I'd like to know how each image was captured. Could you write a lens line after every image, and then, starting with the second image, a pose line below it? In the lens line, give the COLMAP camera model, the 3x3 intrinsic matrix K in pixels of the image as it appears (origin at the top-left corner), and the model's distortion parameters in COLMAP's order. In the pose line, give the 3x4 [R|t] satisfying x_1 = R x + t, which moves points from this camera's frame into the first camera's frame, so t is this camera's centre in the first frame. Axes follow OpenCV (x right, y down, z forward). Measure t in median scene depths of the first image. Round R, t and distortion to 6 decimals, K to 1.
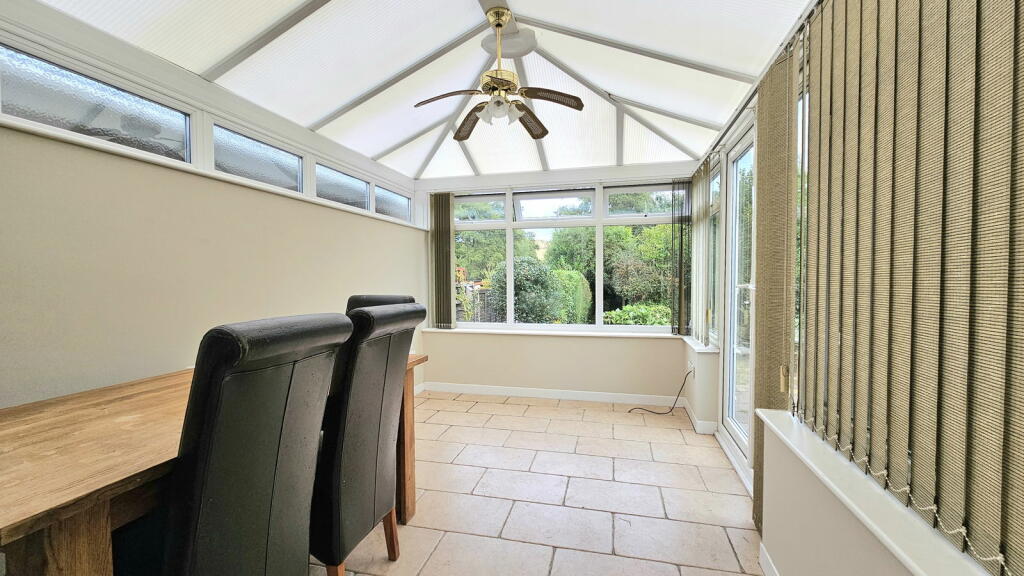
lens RADIAL K [[419.4, 0, 512.0], [0, 419.4, 289.0], [0, 0, 1]] dist [0.001438, -0.000258]
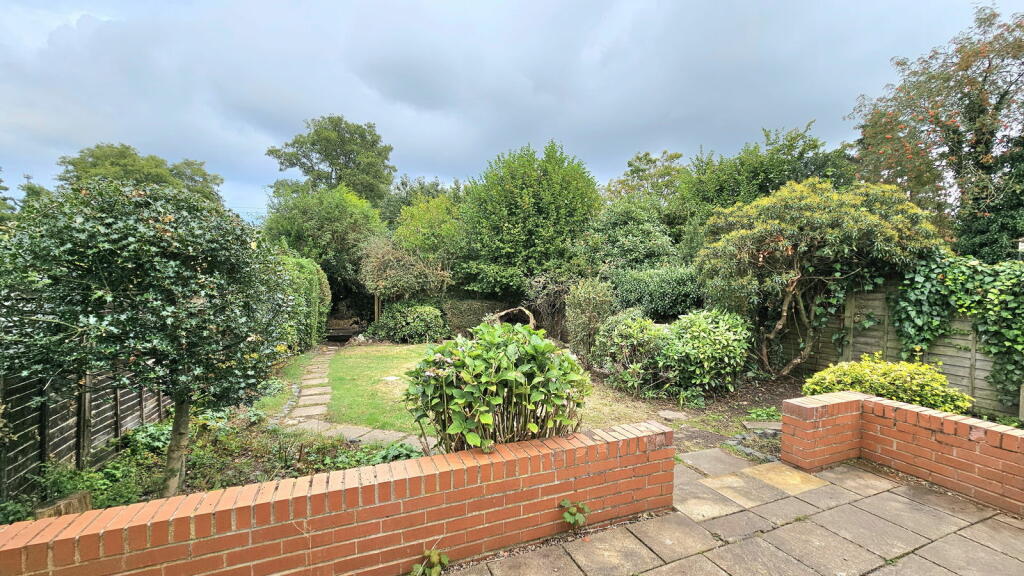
lens RADIAL K [[419.4, 0, 513.4], [0, 419.4, 284.9], [0, 0, 1]] dist [0.001438, -0.000258]
pose [[0.810481, -0.004033, 0.585751, 0.033491], [0.004958, 0.999988, 0.000025, 0.000349], [-0.585744, 0.002884, 0.810491, 0.338570]]
